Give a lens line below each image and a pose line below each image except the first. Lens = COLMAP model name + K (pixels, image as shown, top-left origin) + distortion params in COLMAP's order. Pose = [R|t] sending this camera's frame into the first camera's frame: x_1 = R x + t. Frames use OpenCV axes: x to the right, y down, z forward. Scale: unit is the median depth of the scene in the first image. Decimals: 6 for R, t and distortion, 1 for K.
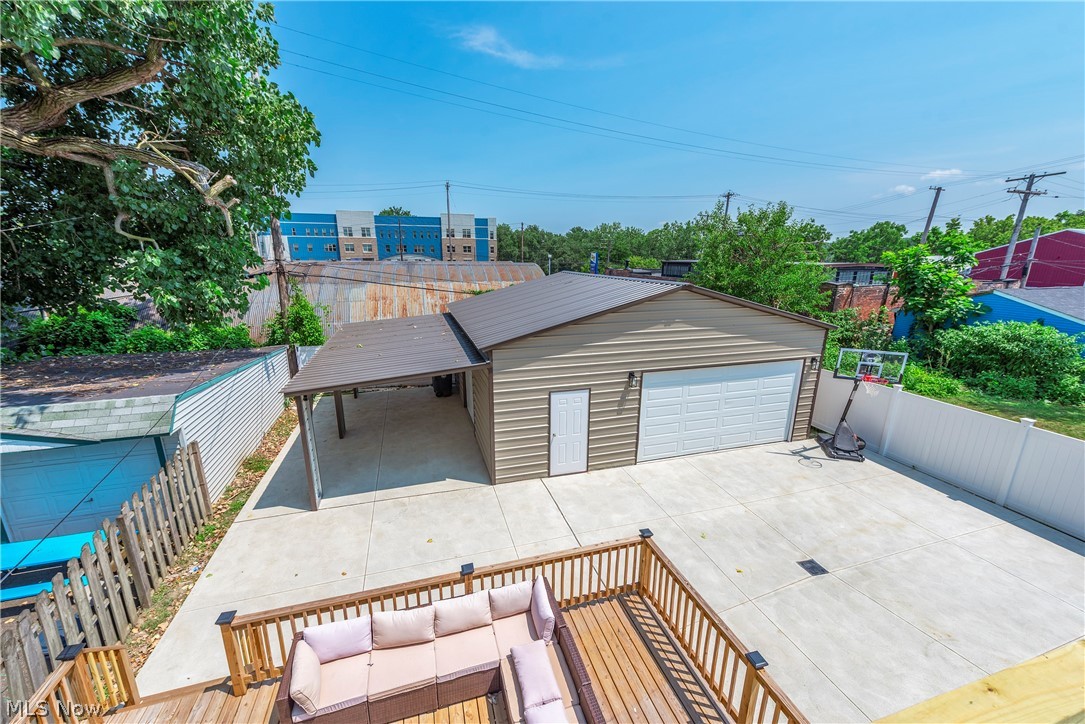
lens RADIAL K [[415.2, 0, 543.5], [0, 415.2, 369.7], [0, 0, 1]] dist [0.001075, 0.000460]
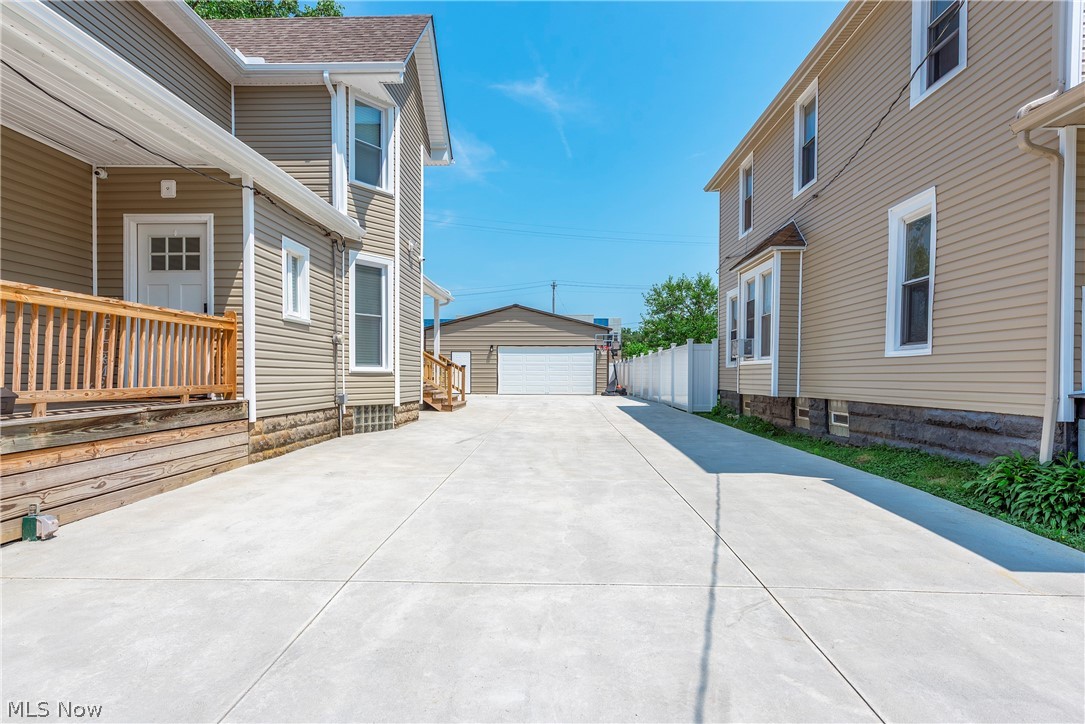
lens RADIAL K [[599.1, 0, 538.9], [0, 599.1, 391.9], [0, 0, 1]] dist [0.011853, -0.001506]
pose [[0.942586, 0.008204, -0.333862, 1.301612], [-0.090329, 0.968699, -0.231222, 0.821027], [0.321515, 0.248105, 0.913823, -1.479019]]
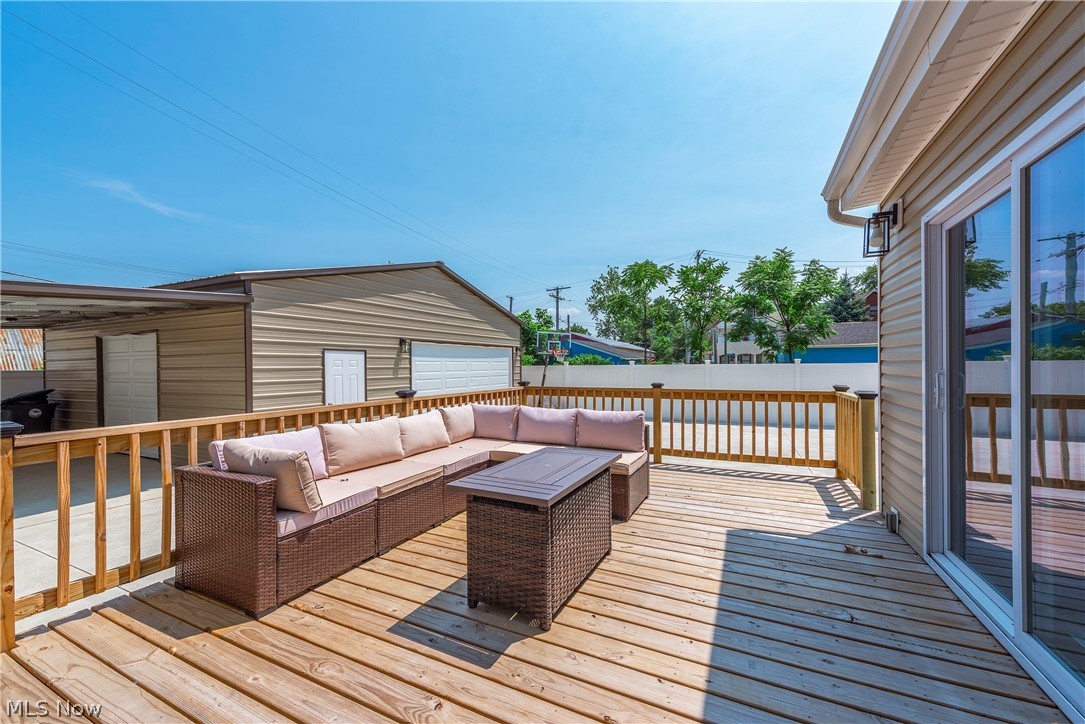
lens RADIAL K [[415.2, 0, 546.2], [0, 415.2, 362.6], [0, 0, 1]] dist [0.001075, 0.000460]
pose [[0.662099, -0.004382, 0.749403, -0.270735], [0.211387, 0.960470, -0.181144, 0.279295], [-0.718986, 0.278349, 0.636853, 0.119552]]
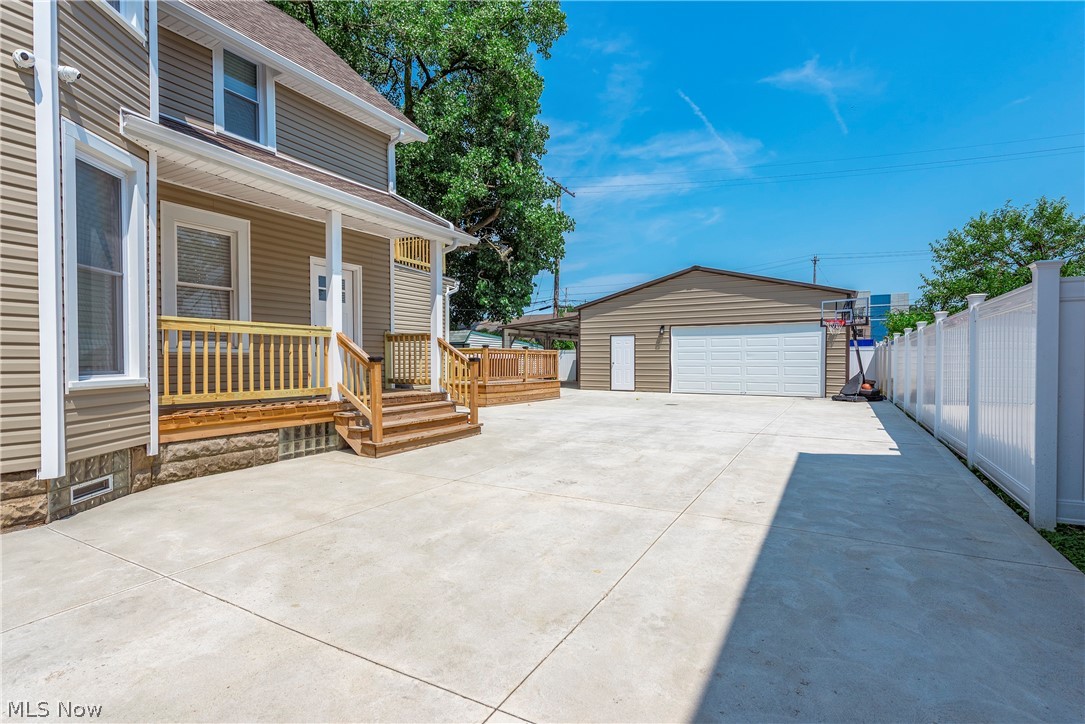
lens RADIAL K [[519.9, 0, 539.9], [0, 519.9, 360.9], [0, 0, 1]] dist [0.017963, -0.006725]
pose [[0.677966, -0.004781, -0.735077, 1.178277], [-0.194079, 0.963333, -0.185266, 0.516154], [0.709010, 0.268267, 0.652179, -0.489481]]
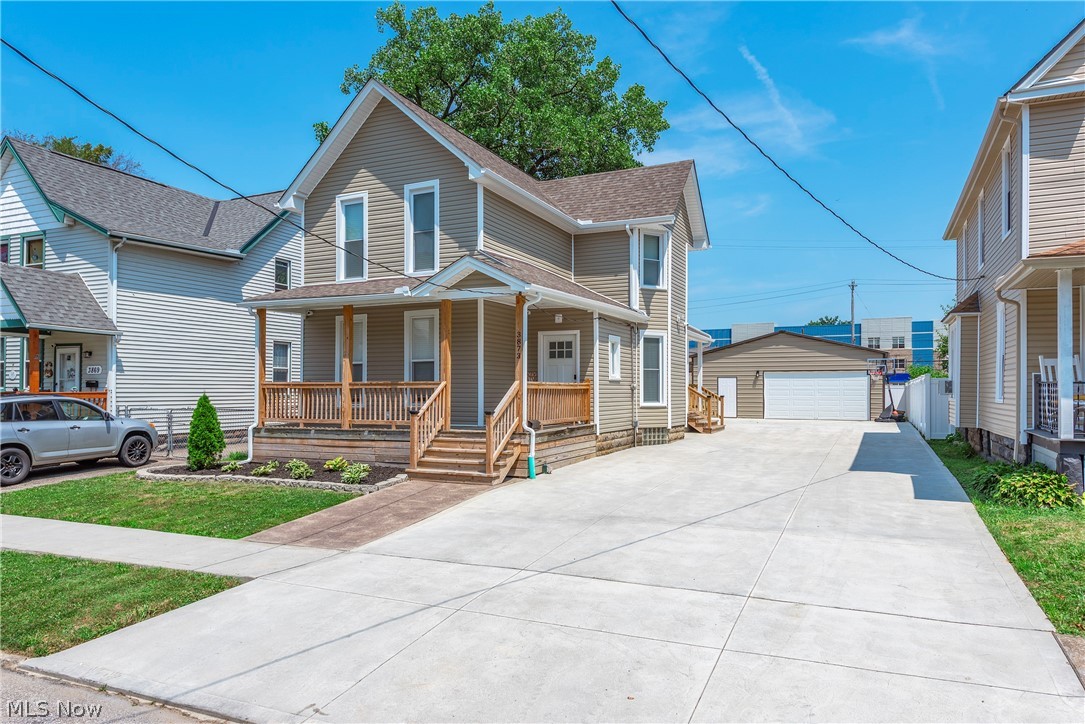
lens RADIAL K [[721.6, 0, 536.9], [0, 721.6, 375.3], [0, 0, 1]] dist [0.025110, 0.000320]
pose [[0.734389, -0.017923, -0.678492, 1.719805], [-0.182768, 0.957504, -0.223119, 0.966952], [0.653658, 0.287863, 0.699905, -2.138992]]
